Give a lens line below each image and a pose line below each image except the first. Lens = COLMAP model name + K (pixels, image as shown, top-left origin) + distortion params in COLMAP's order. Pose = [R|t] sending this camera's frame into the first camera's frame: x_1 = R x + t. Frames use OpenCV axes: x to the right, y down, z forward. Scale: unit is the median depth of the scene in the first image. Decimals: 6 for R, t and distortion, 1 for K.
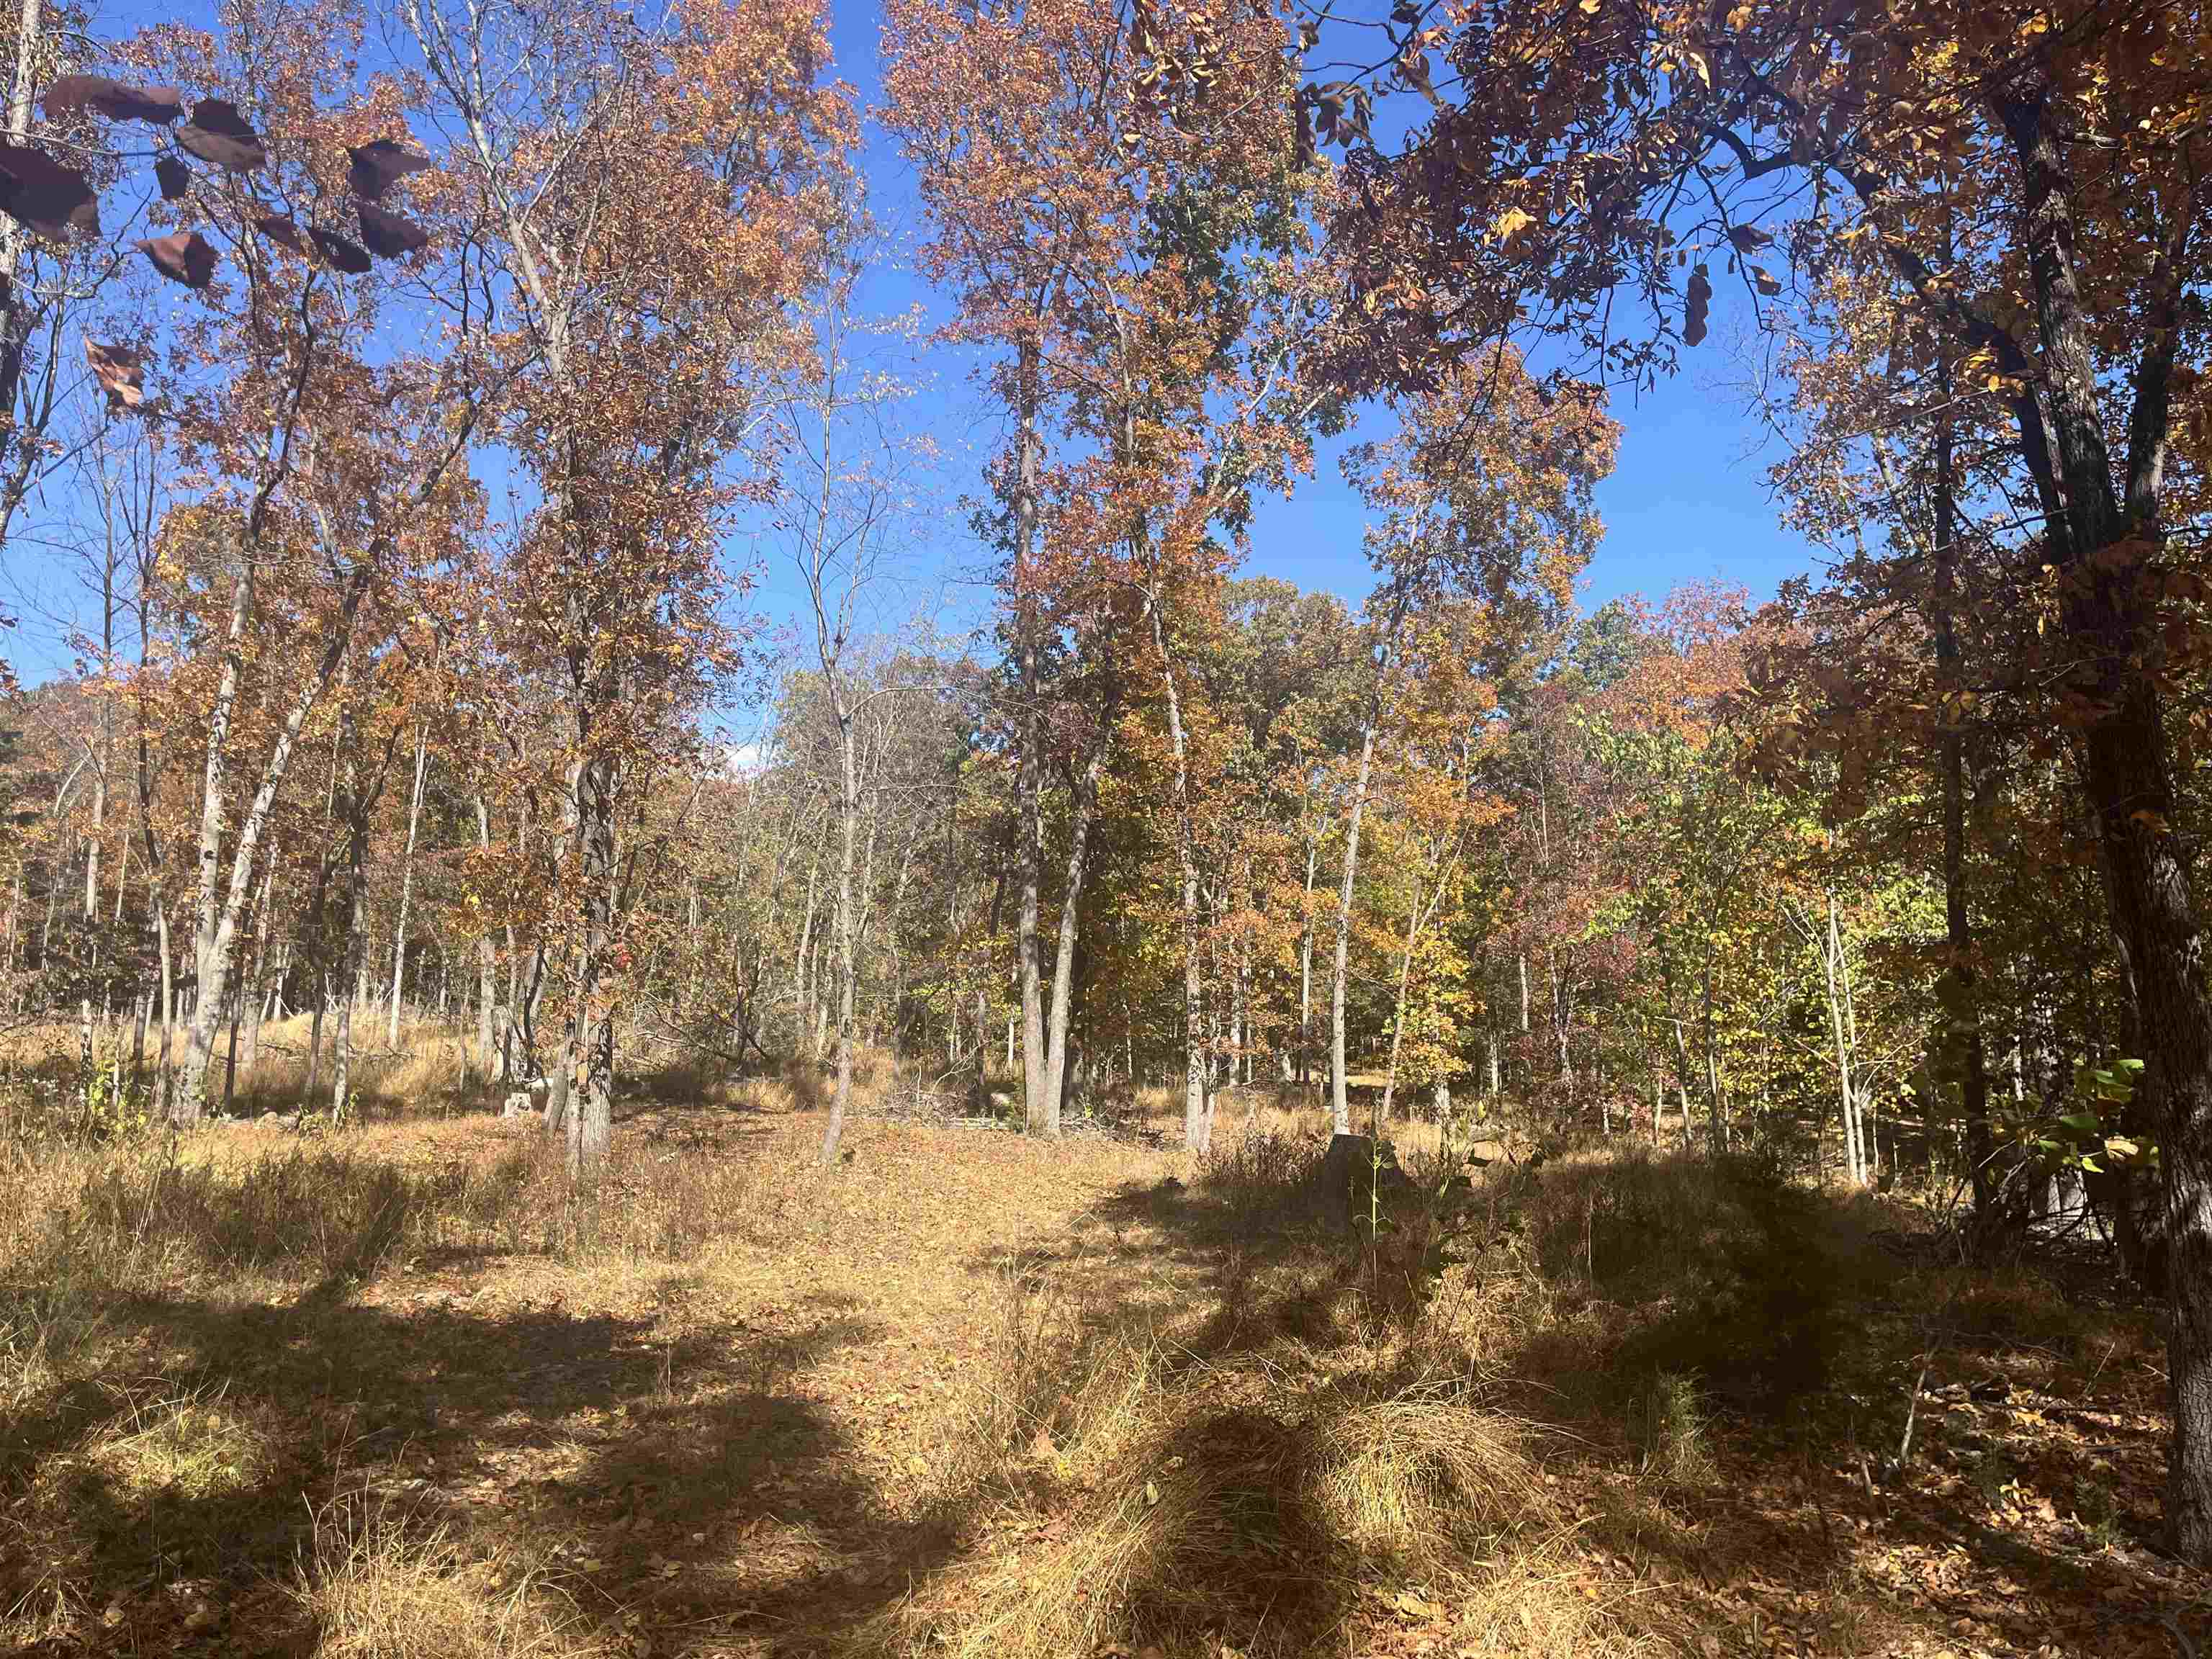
lens RADIAL K [[1704.9, 0, 1106.0], [0, 1704.9, 829.5], [0, 0, 1]] dist [-0.002526, -0.001636]
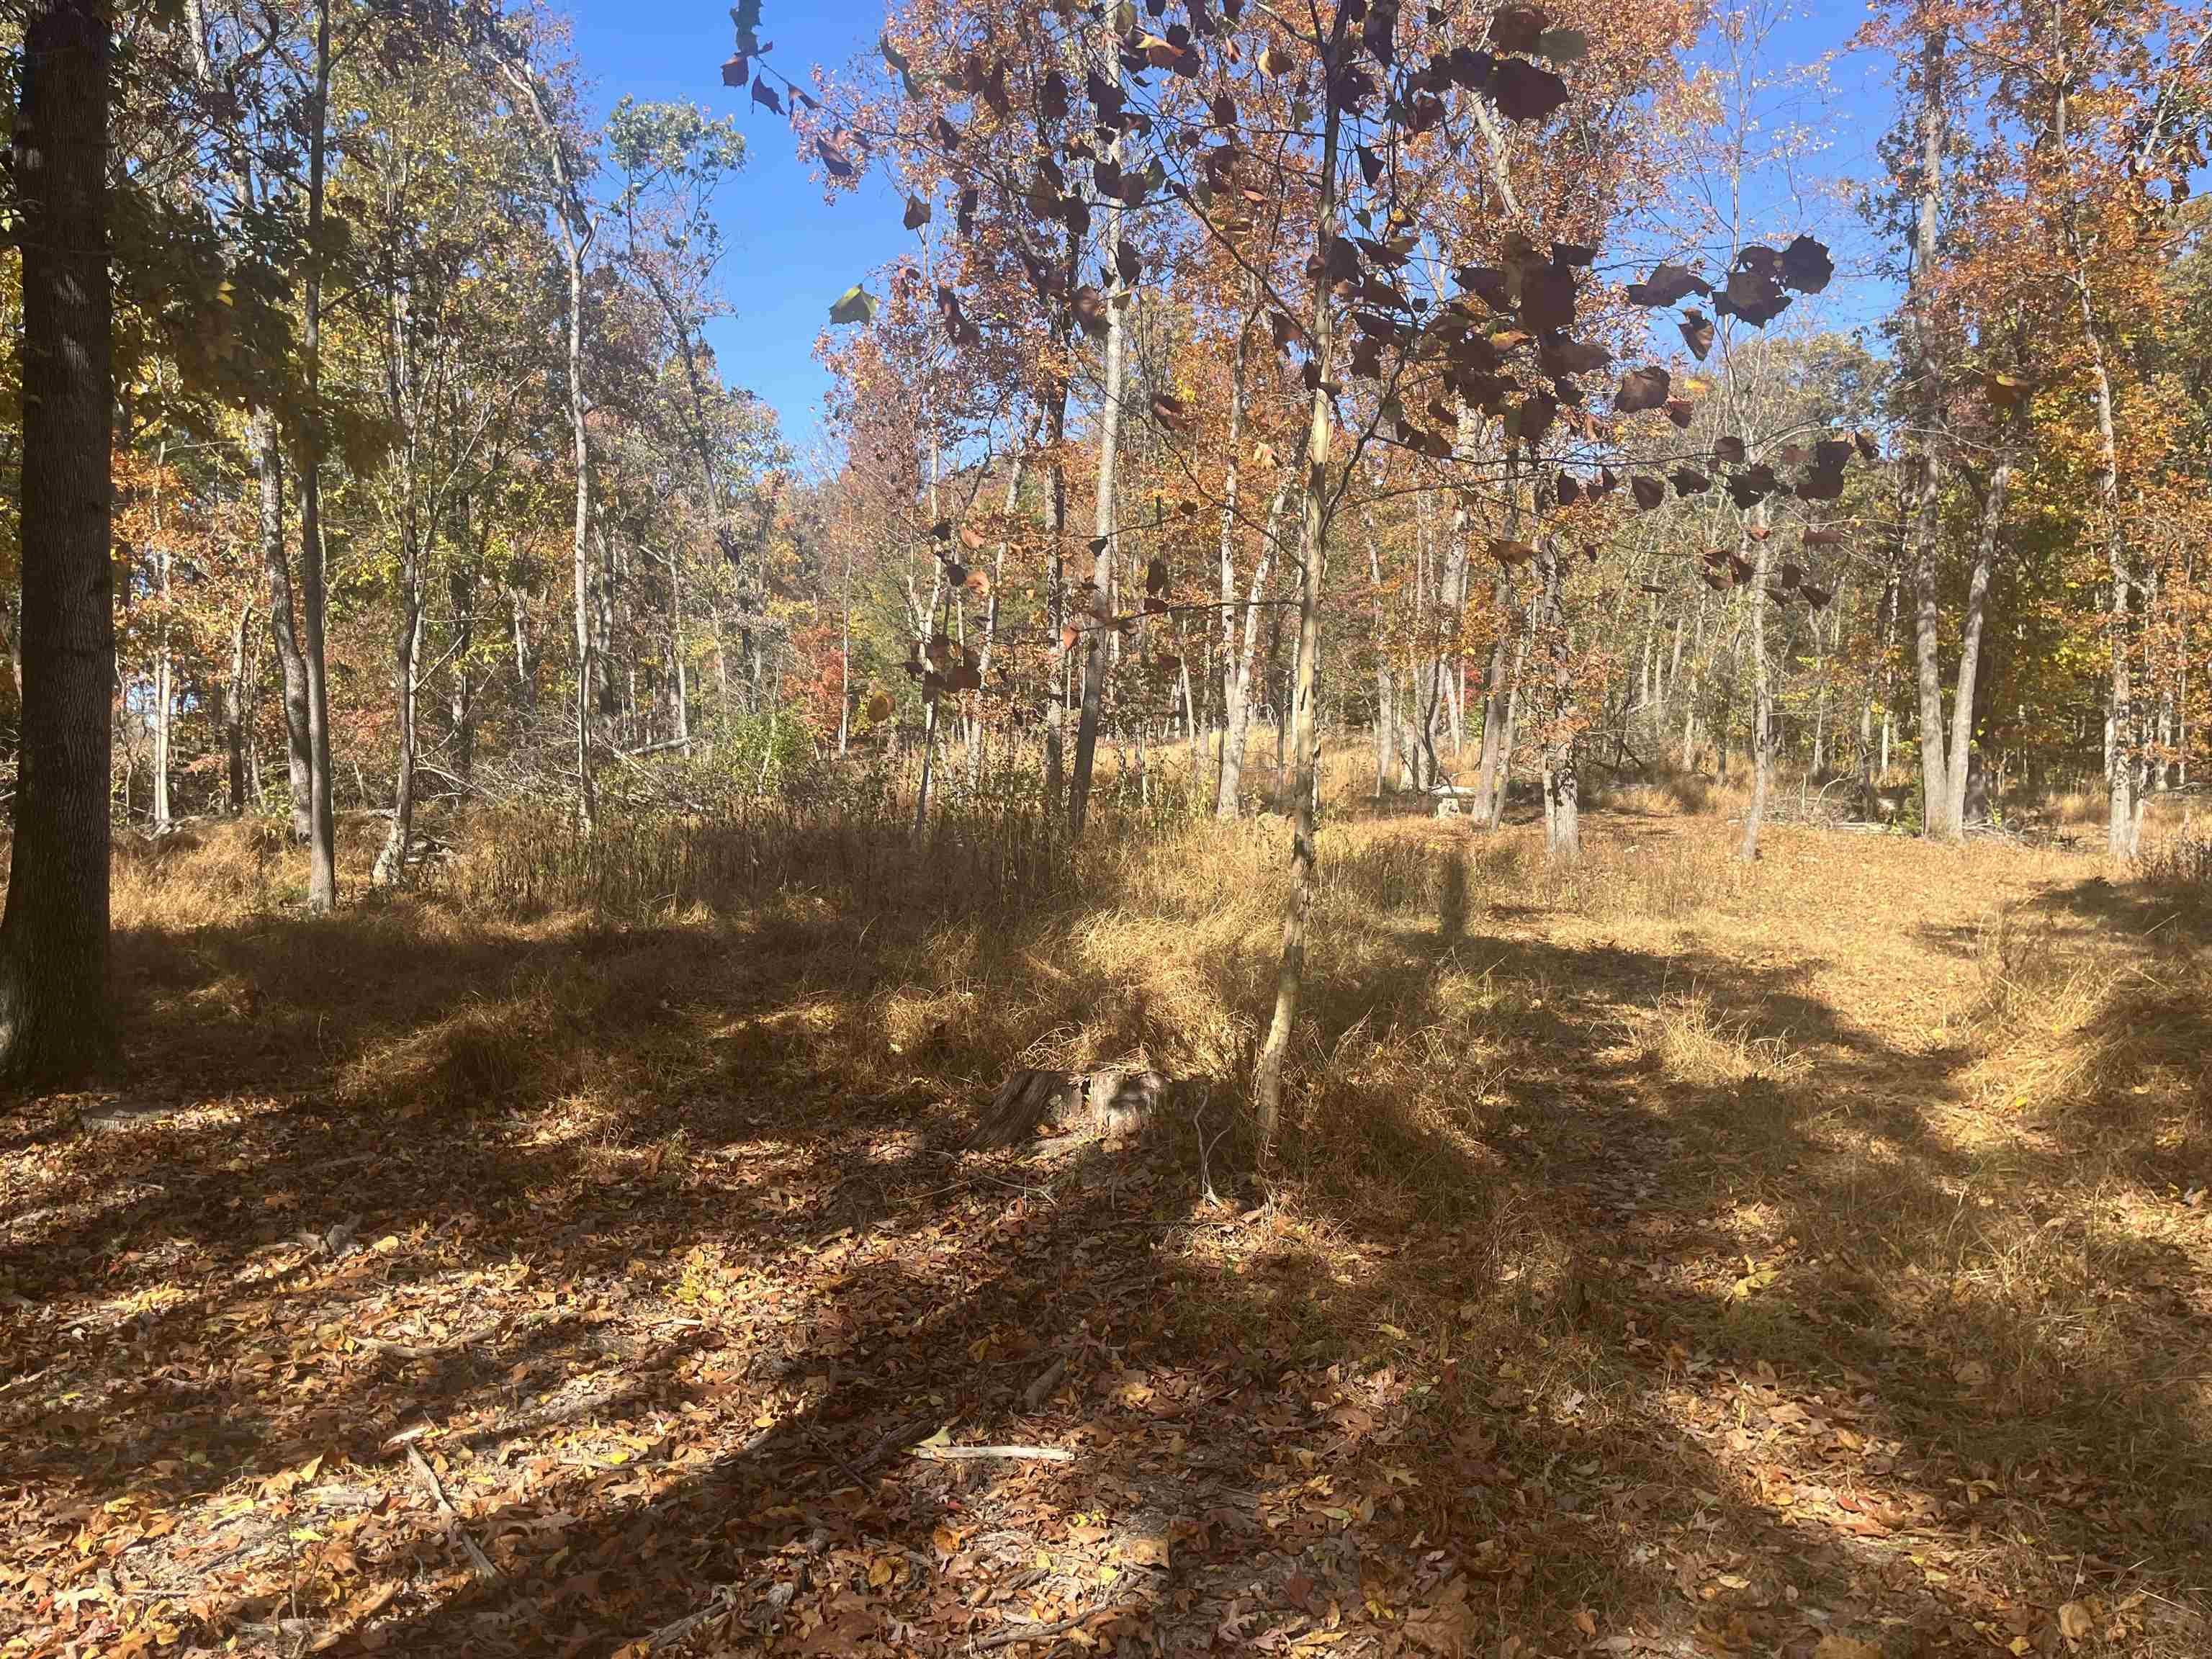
lens RADIAL K [[1644.7, 0, 1106.0], [0, 1644.7, 829.5], [0, 0, 1]] dist [0.102013, -0.131635]
pose [[0.883989, 0.009911, -0.467402, -0.012009], [0.070135, 0.985650, 0.153544, -0.017050], [0.462216, -0.168512, 0.870609, -0.111982]]
